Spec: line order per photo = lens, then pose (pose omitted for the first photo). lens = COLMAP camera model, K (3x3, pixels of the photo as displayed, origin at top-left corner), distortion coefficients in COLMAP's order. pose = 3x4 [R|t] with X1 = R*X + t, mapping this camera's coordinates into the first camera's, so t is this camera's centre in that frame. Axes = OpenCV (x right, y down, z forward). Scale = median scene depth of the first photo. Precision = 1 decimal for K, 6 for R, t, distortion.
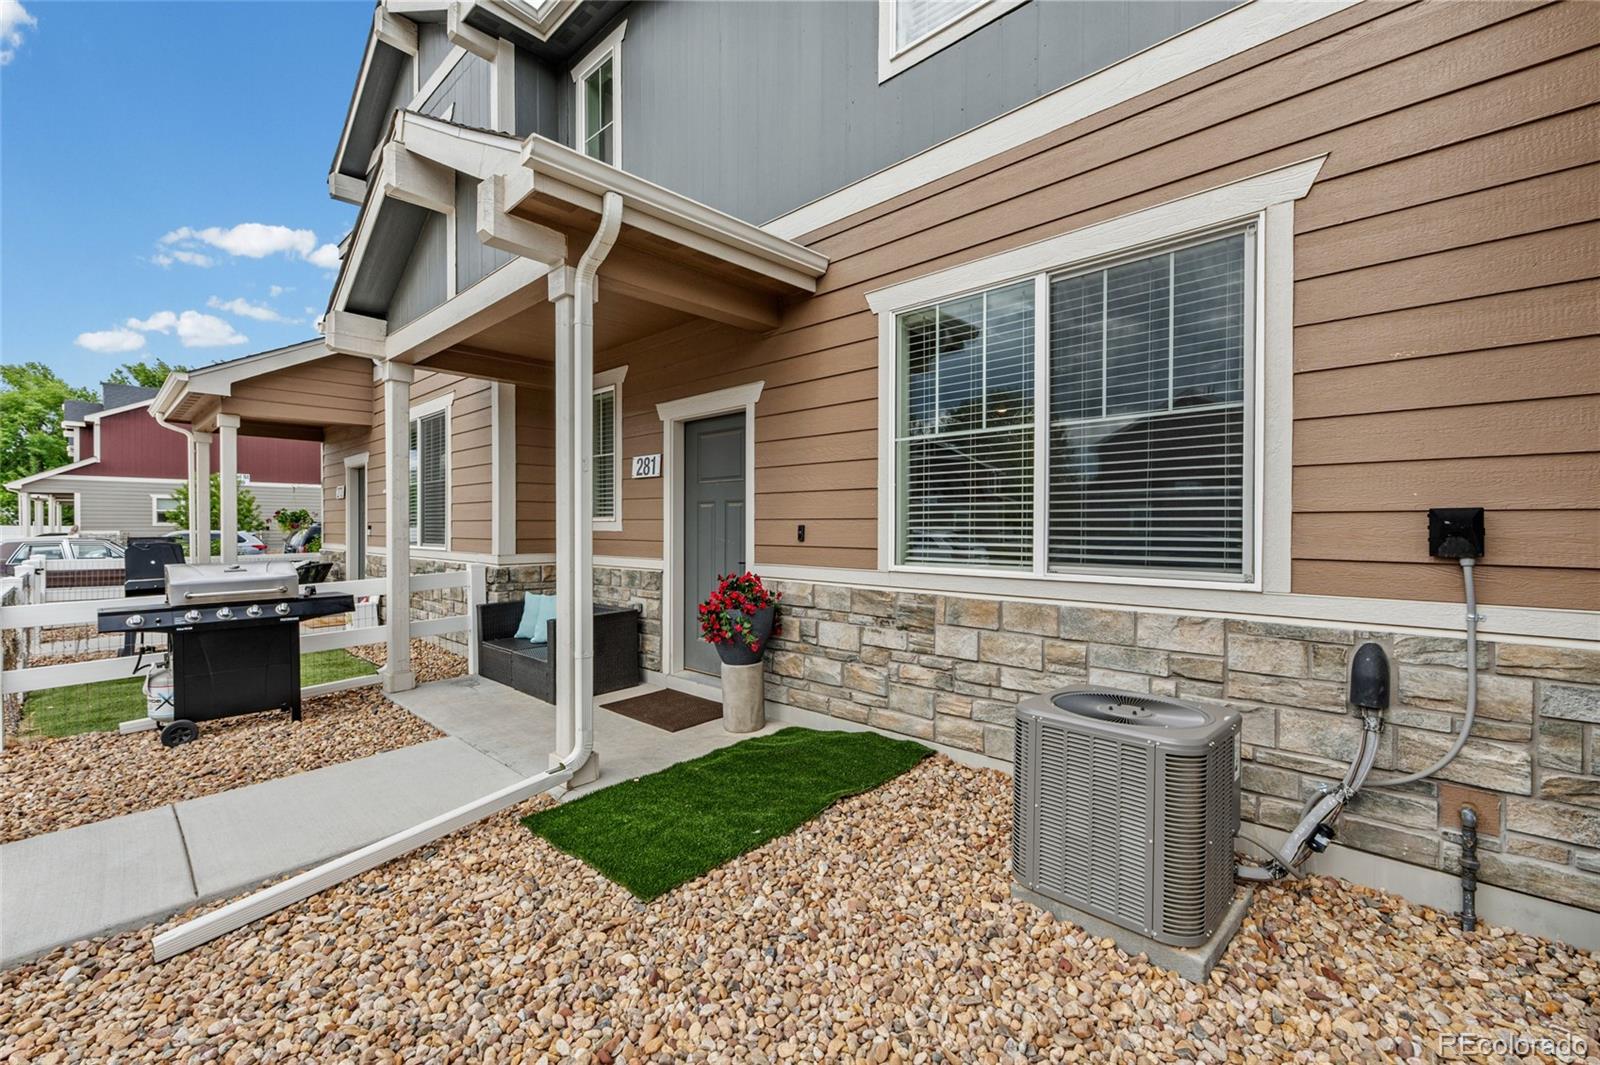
lens RADIAL K [[673.7, 0, 813.2], [0, 673.7, 531.4], [0, 0, 1]] dist [0.008411, 0.000263]
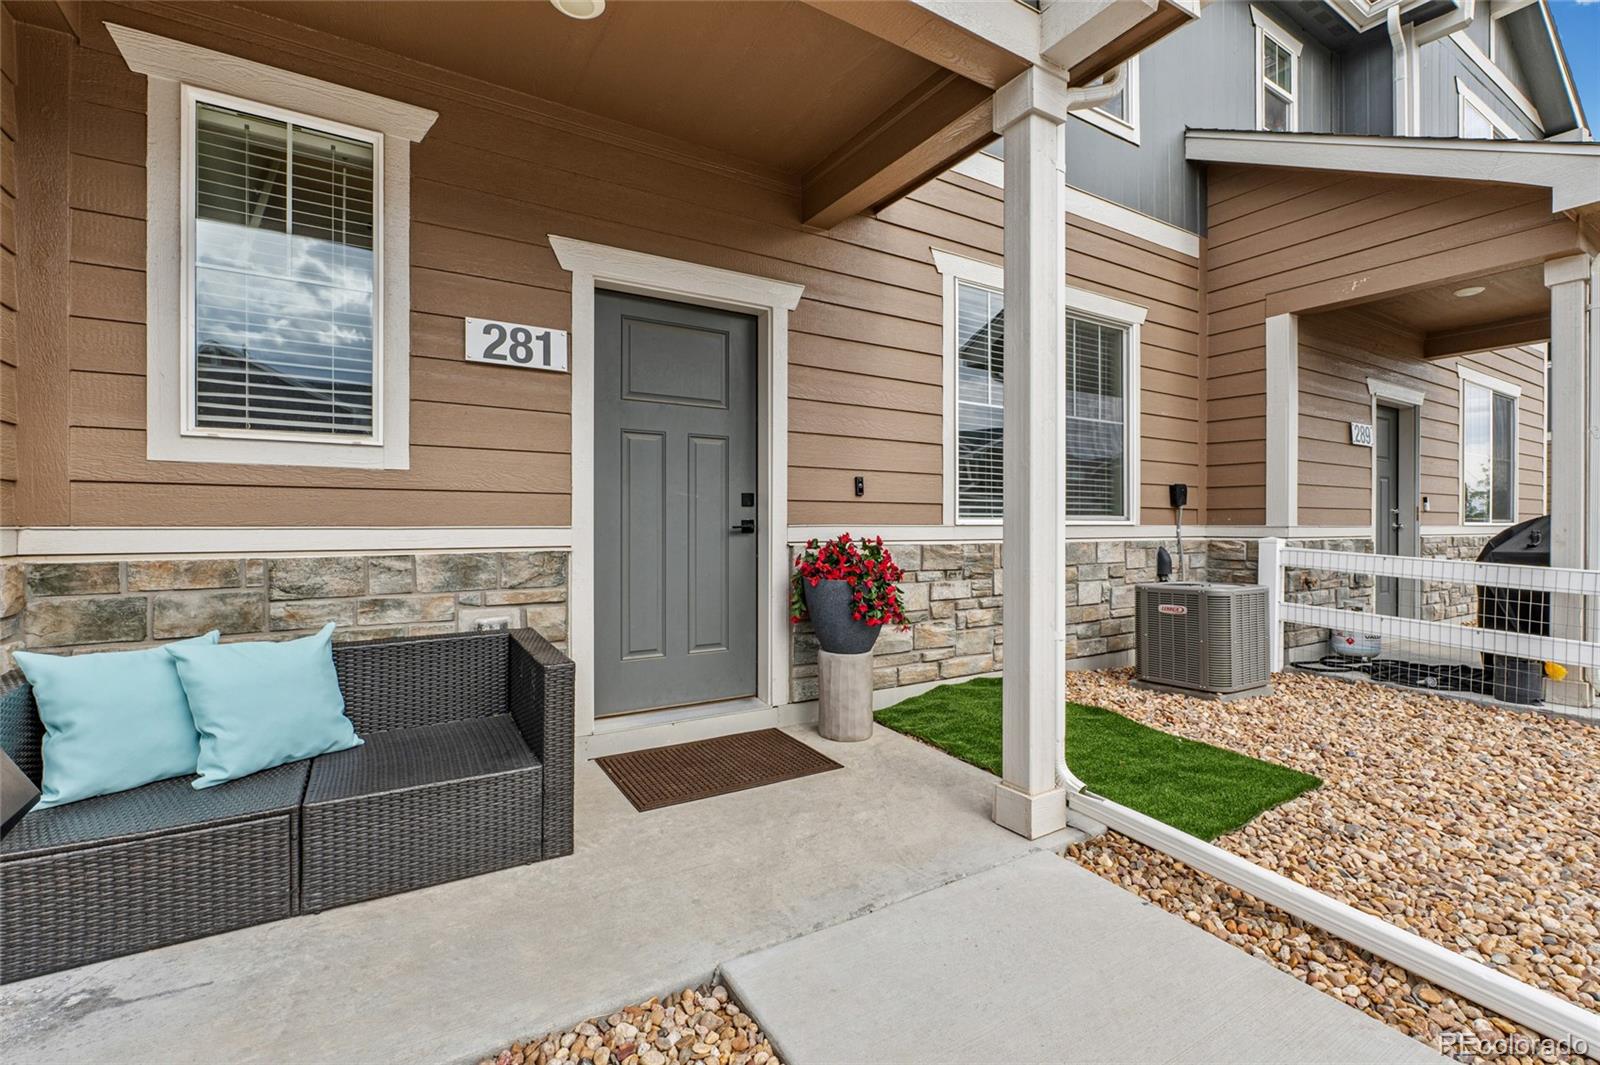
lens RADIAL K [[703.1, 0, 801.5], [0, 703.1, 524.8], [0, 0, 1]] dist [-0.004668, 0.000021]
pose [[0.265622, 0.000715, 0.964077, -0.991717], [0.007916, 0.999964, -0.002923, 0.059103], [-0.964045, 0.008408, 0.265607, 0.929466]]
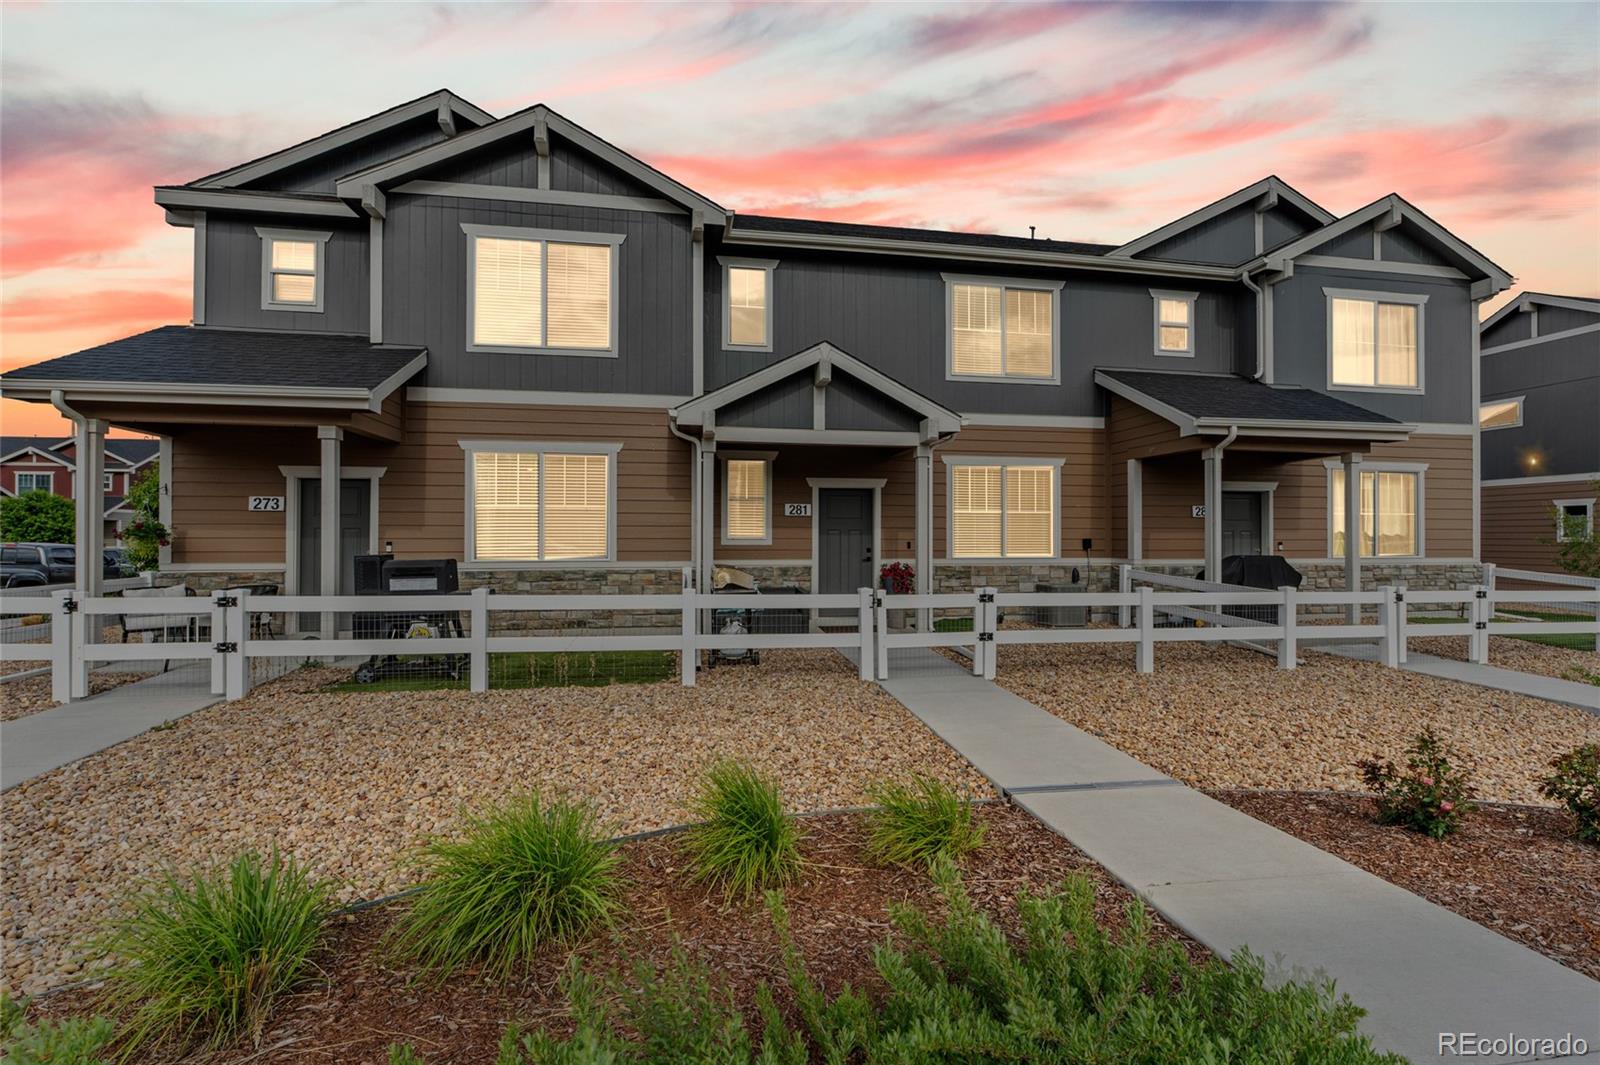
lens RADIAL K [[712.4, 0, 809.3], [0, 712.4, 531.0], [0, 0, 1]] dist [-0.010667, 0.000604]
pose [[0.598608, 0.008963, 0.800992, -2.544464], [0.004958, 0.999877, -0.014894, -0.012765], [-0.801027, 0.012887, 0.598490, -0.275702]]
